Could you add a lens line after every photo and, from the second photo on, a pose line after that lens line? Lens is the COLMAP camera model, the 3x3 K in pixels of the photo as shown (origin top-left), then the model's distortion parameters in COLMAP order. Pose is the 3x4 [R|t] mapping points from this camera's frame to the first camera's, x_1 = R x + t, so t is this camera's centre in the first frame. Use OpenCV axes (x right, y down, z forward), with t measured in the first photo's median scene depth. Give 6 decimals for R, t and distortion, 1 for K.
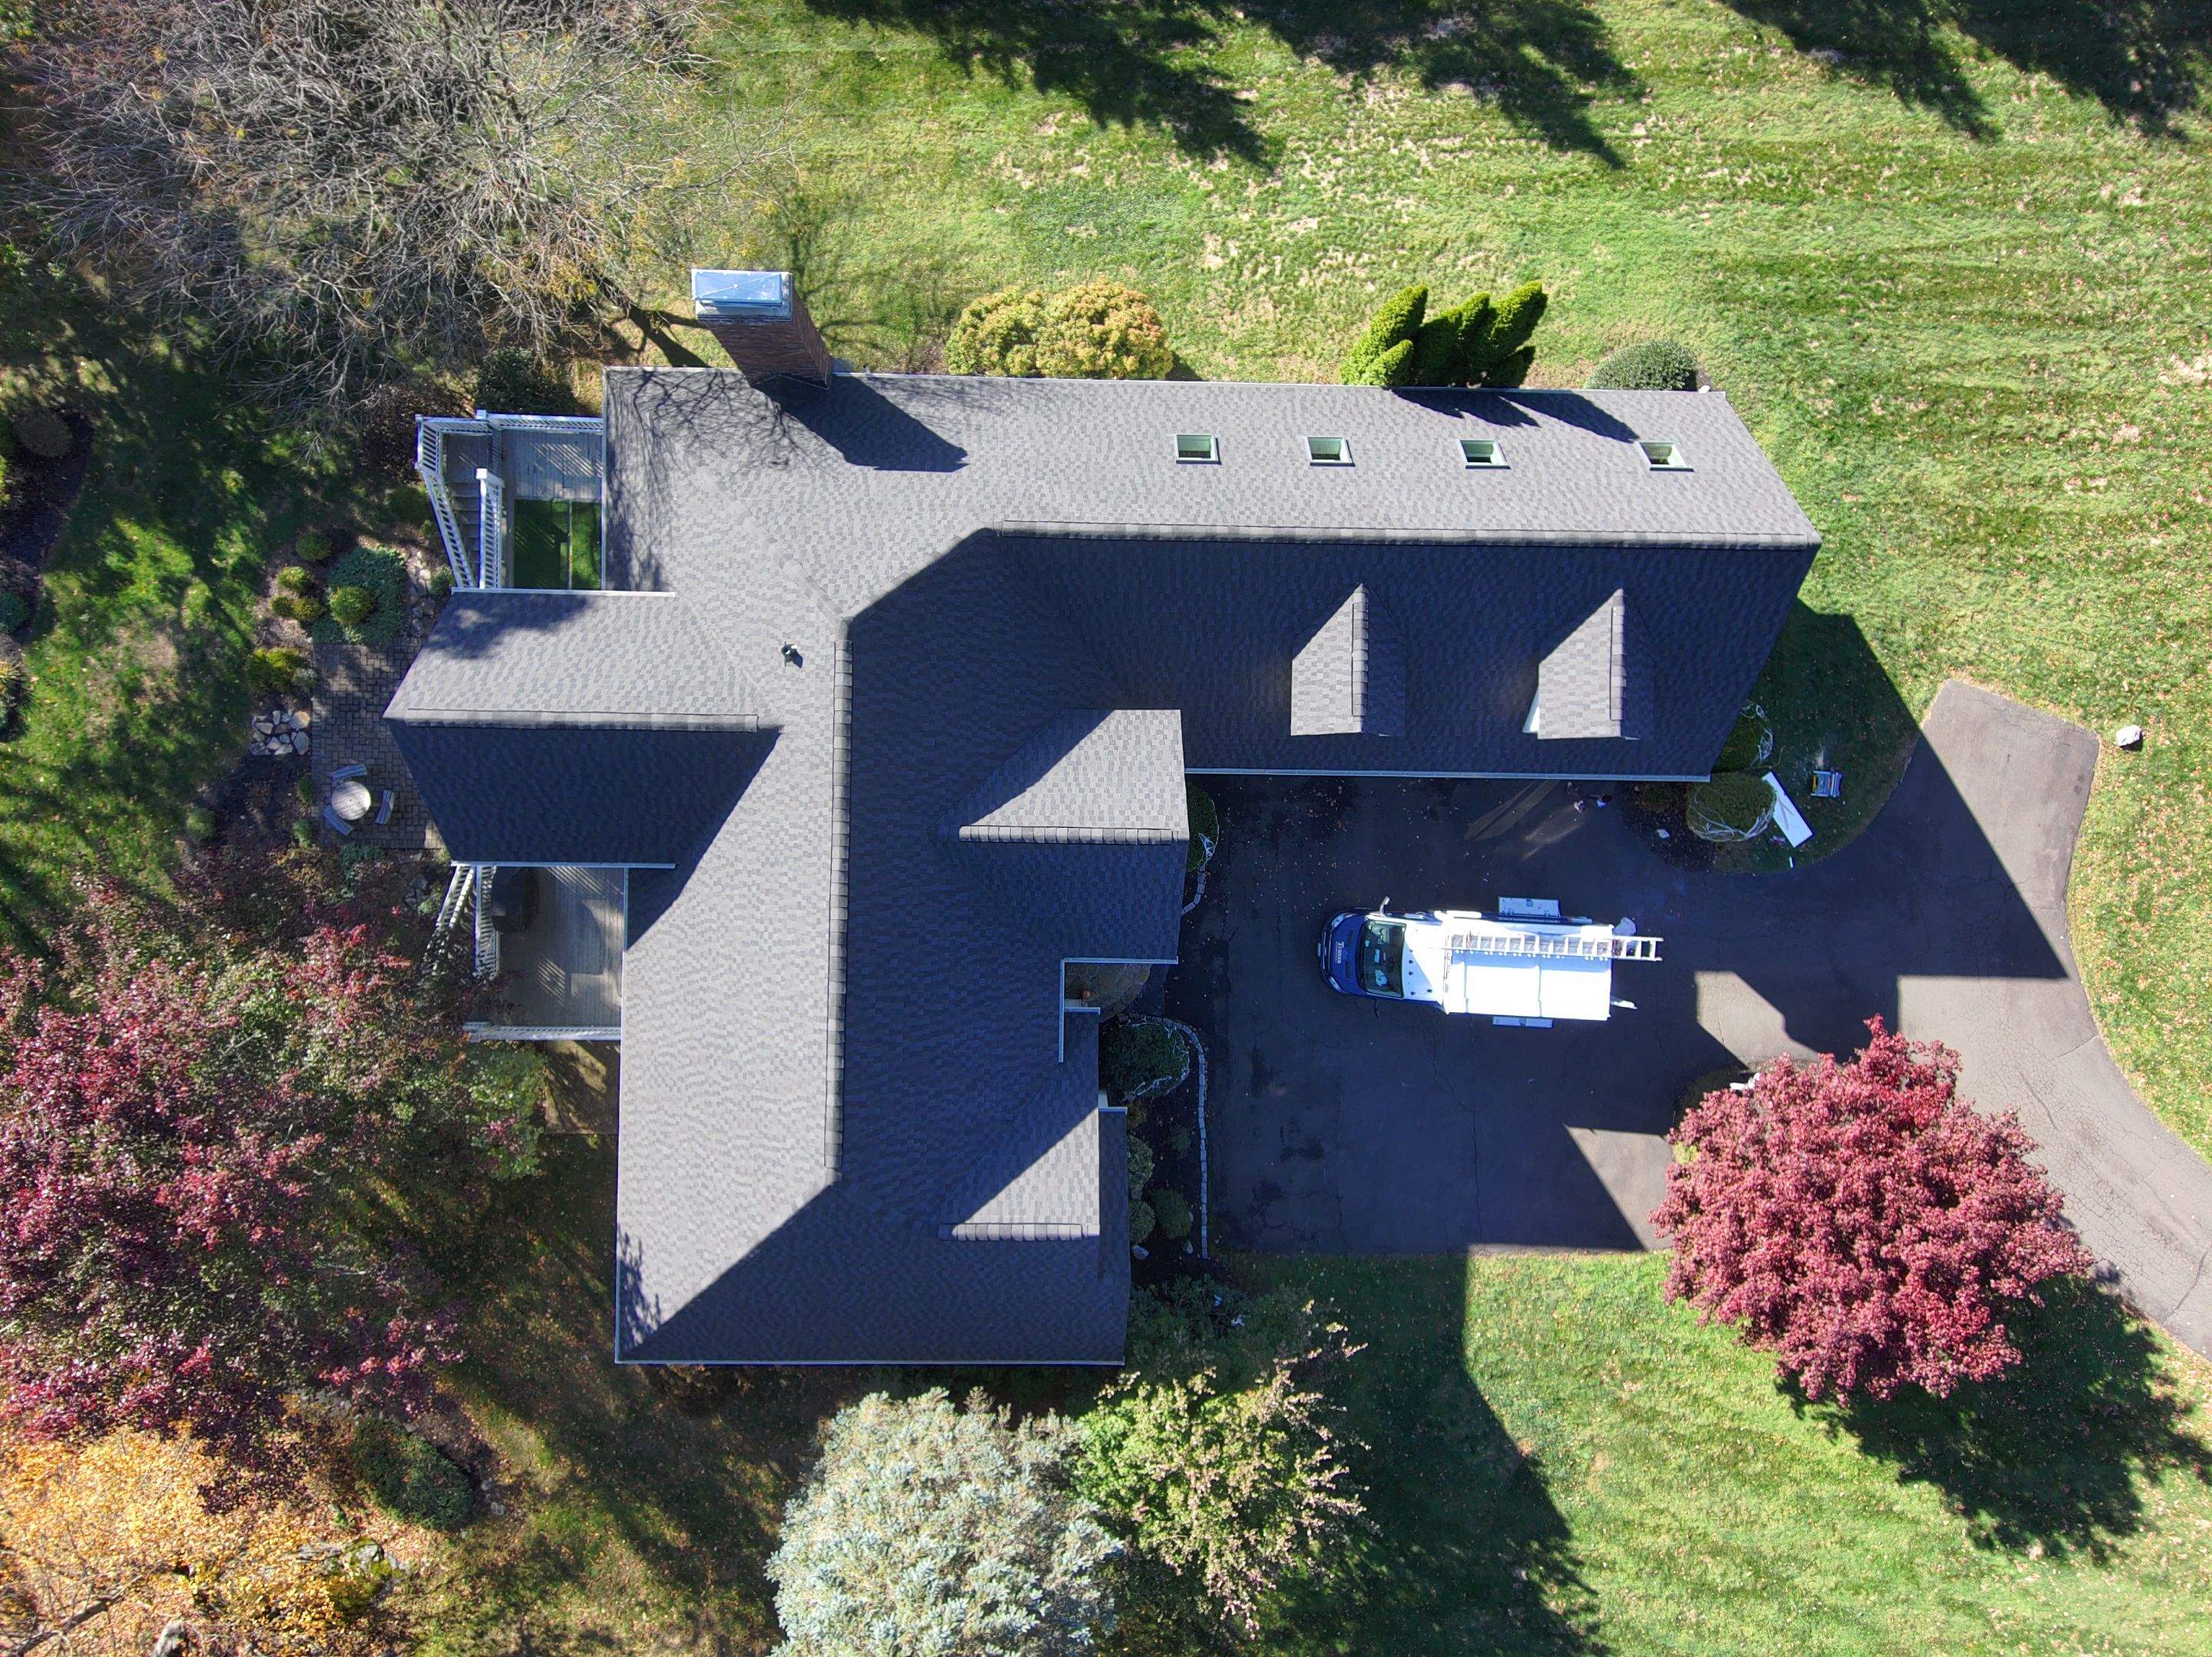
lens RADIAL K [[1313.9, 0, 1096.2], [0, 1313.9, 823.8], [0, 0, 1]] dist [0.039444, -0.067385]
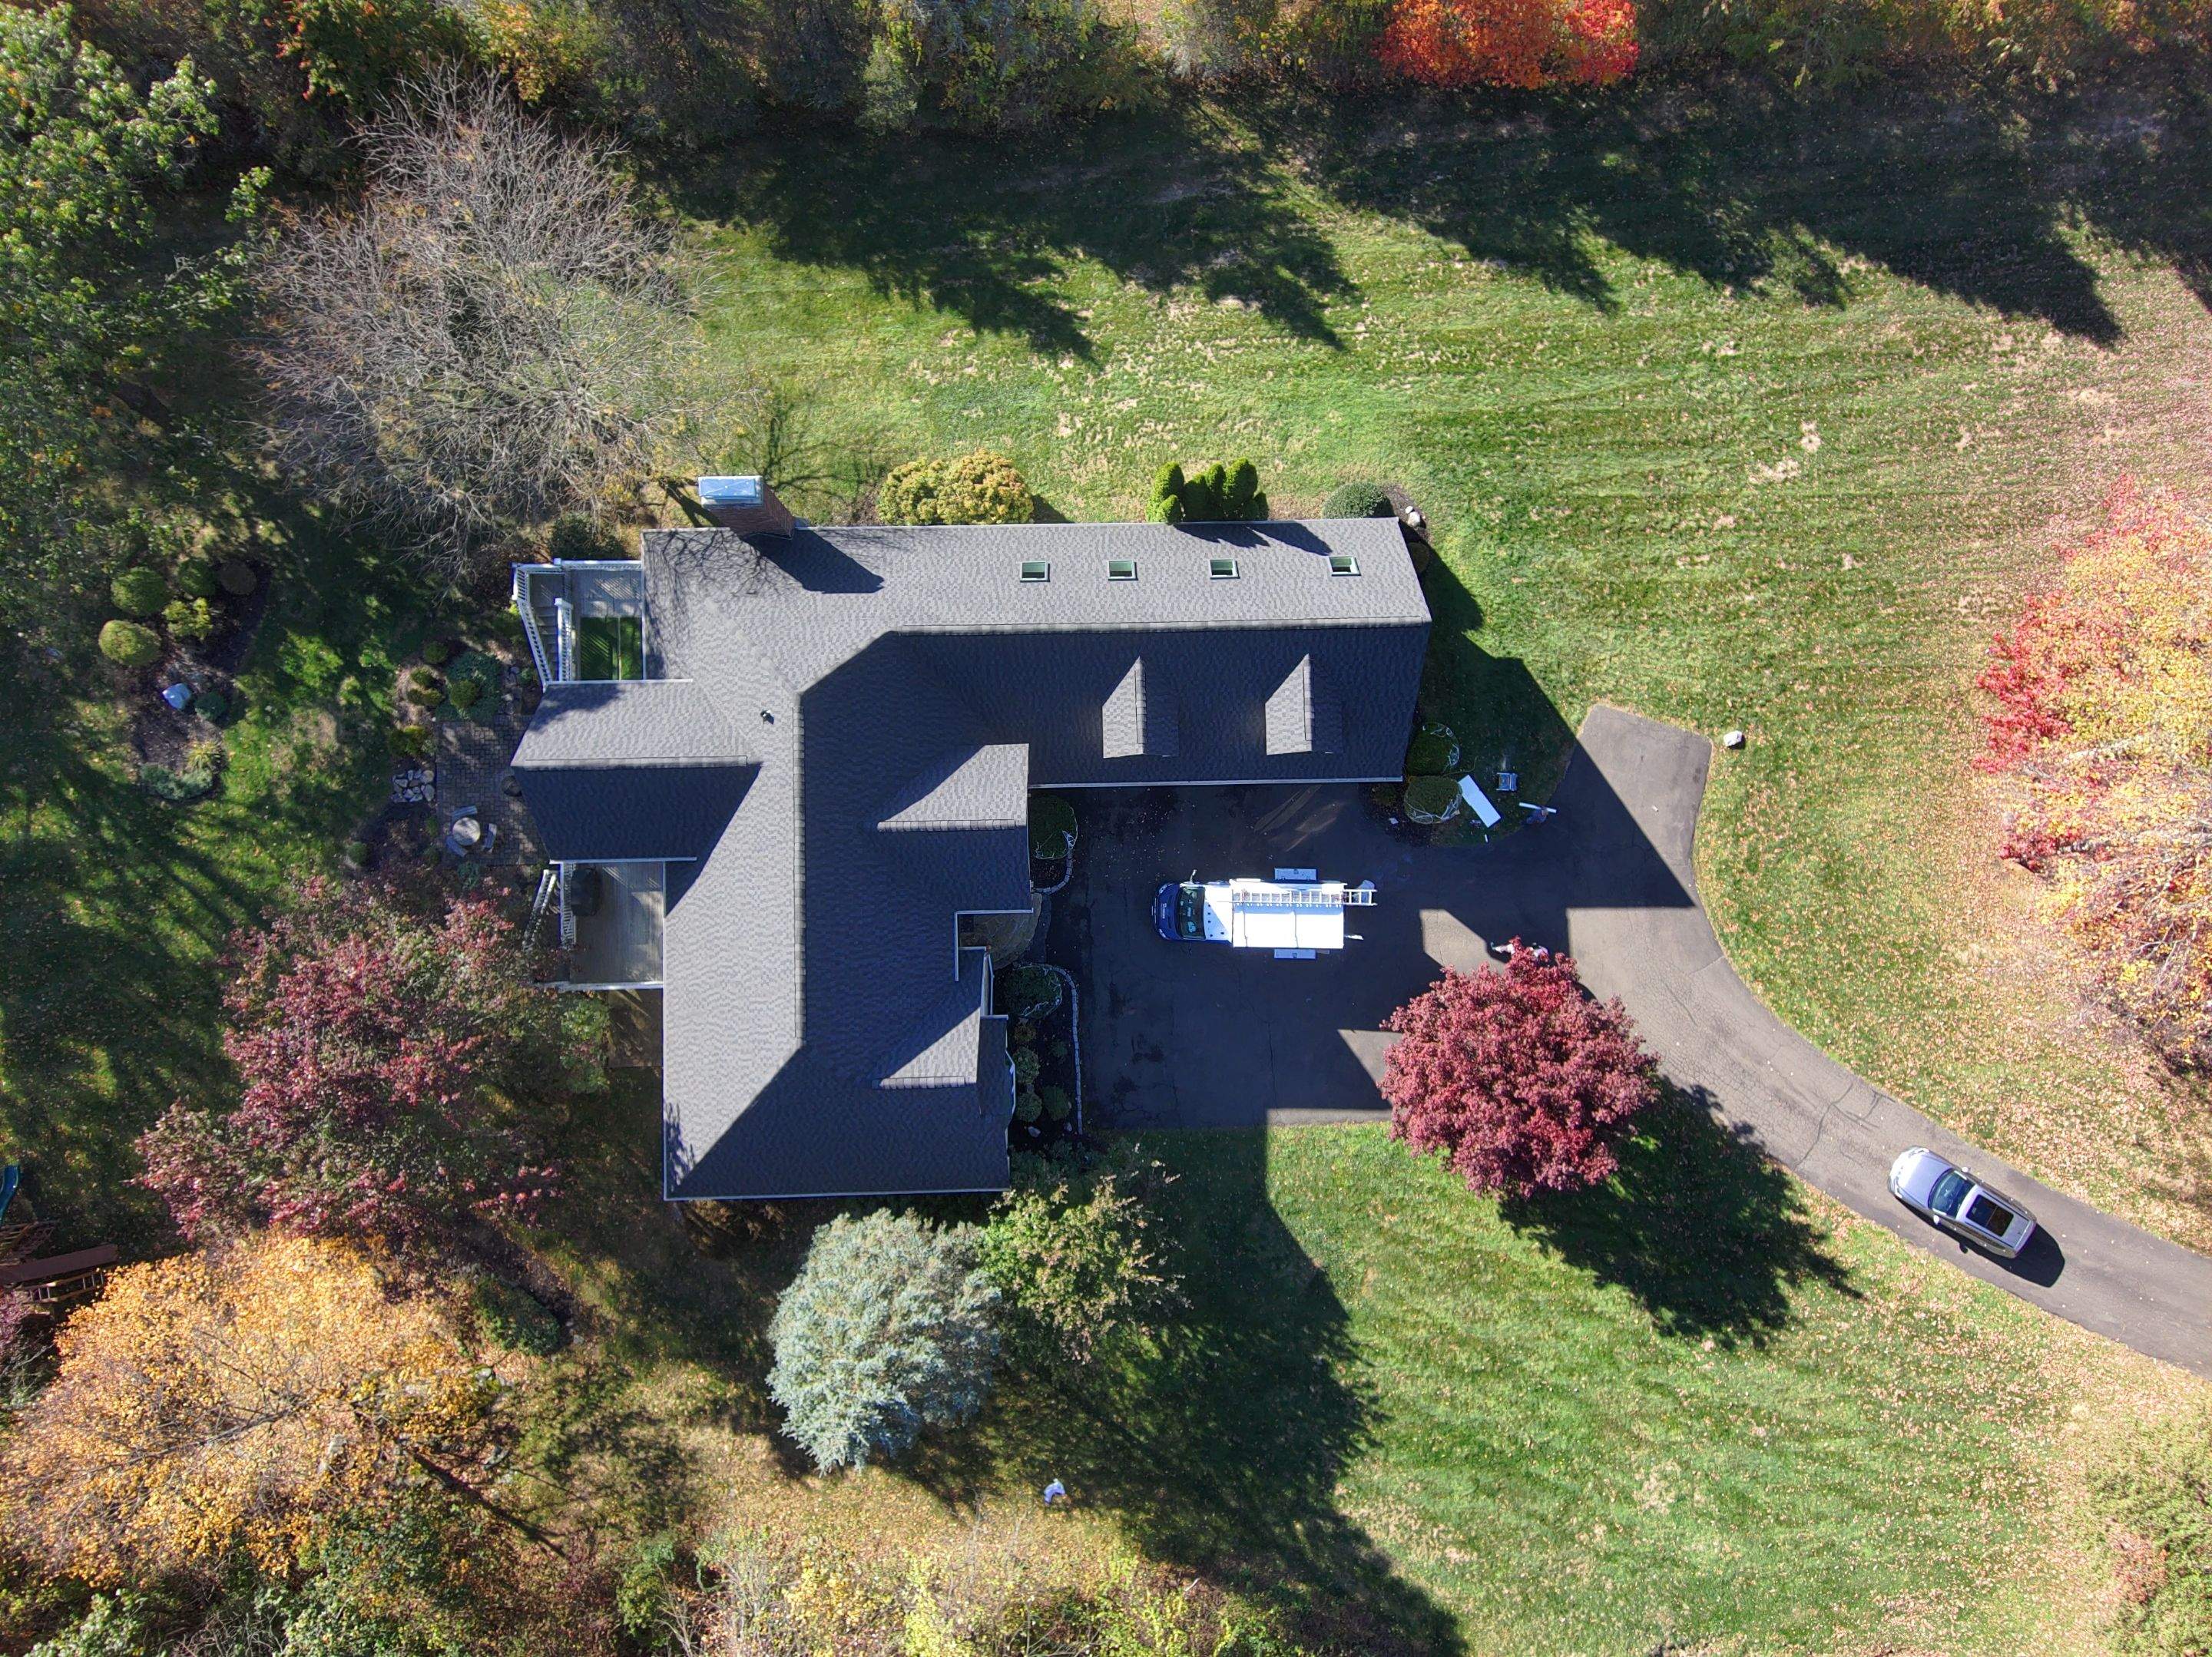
lens RADIAL K [[1313.9, 0, 1100.6], [0, 1313.9, 821.6], [0, 0, 1]] dist [0.039444, -0.067385]
pose [[0.999339, -0.035228, -0.009011, 0.132924], [0.034860, 0.998664, -0.038153, 0.053238], [0.010343, 0.037813, 0.999231, -0.424307]]
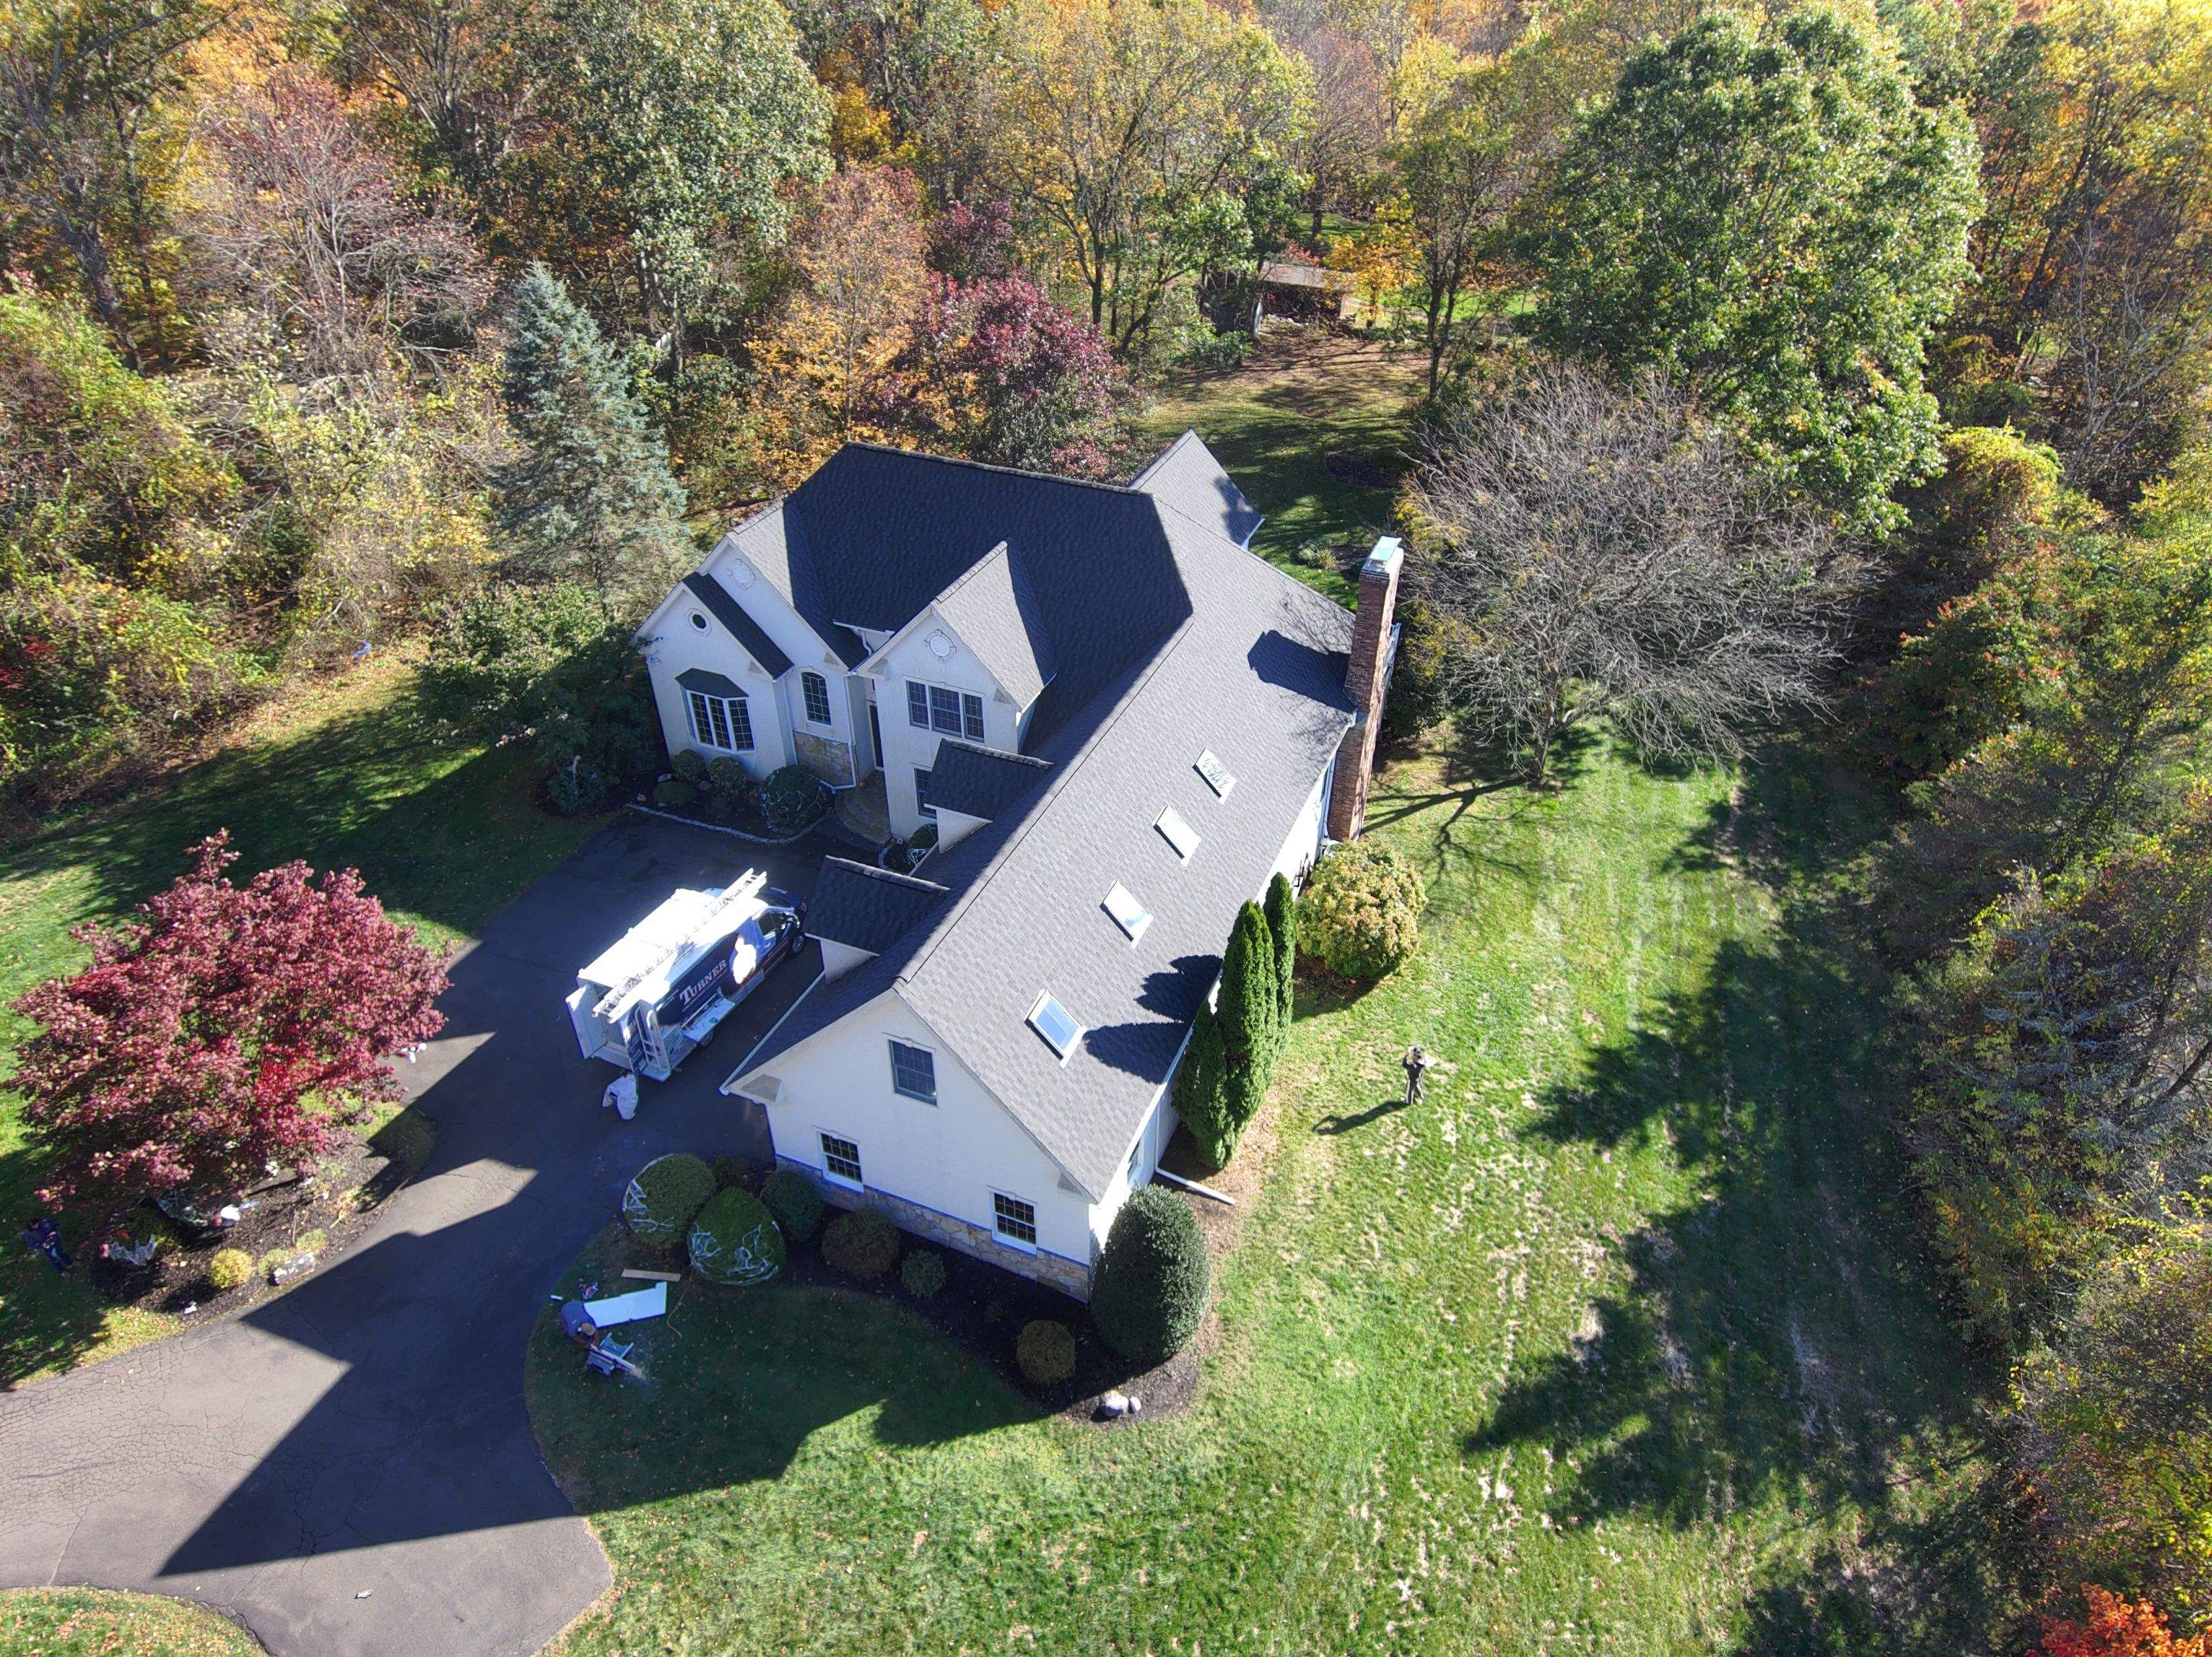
lens RADIAL K [[1314.9, 0, 1105.3], [0, 1314.9, 776.5], [0, 0, 1]] dist [0.019034, -0.039706]
pose [[-0.367351, 0.508486, -0.778778, 0.905935], [-0.929787, -0.221867, 0.293719, -0.470837], [-0.023433, 0.831995, 0.554287, 0.284218]]
